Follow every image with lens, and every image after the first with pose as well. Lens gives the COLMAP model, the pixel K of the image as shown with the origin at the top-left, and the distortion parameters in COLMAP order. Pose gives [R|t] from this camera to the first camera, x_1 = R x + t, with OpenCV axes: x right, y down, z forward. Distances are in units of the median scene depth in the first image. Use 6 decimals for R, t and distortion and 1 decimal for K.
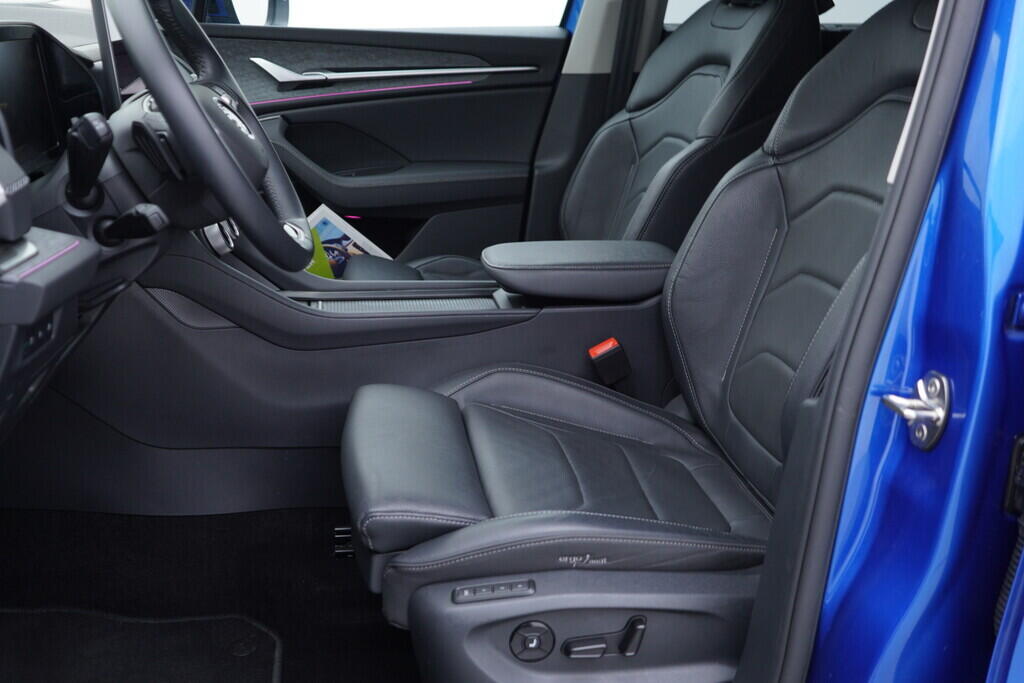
lens RADIAL K [[1078.6, 0, 512.0], [0, 1078.6, 341.5], [0, 0, 1]] dist [-0.008587, 0.027126]
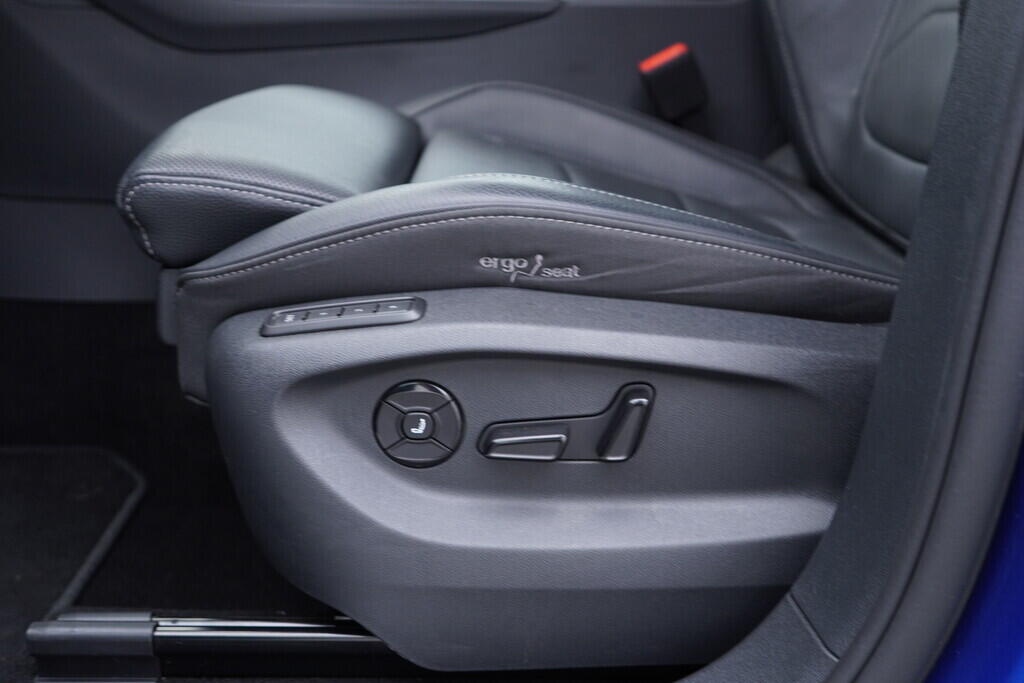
lens RADIAL K [[1078.6, 0, 512.0], [0, 1078.6, 341.5], [0, 0, 1]] dist [-0.008587, 0.027126]
pose [[0.989842, 0.033973, -0.138055, 0.127370], [-0.031213, 0.999268, 0.022107, 0.226630], [0.138705, -0.017573, 0.990178, 0.512878]]
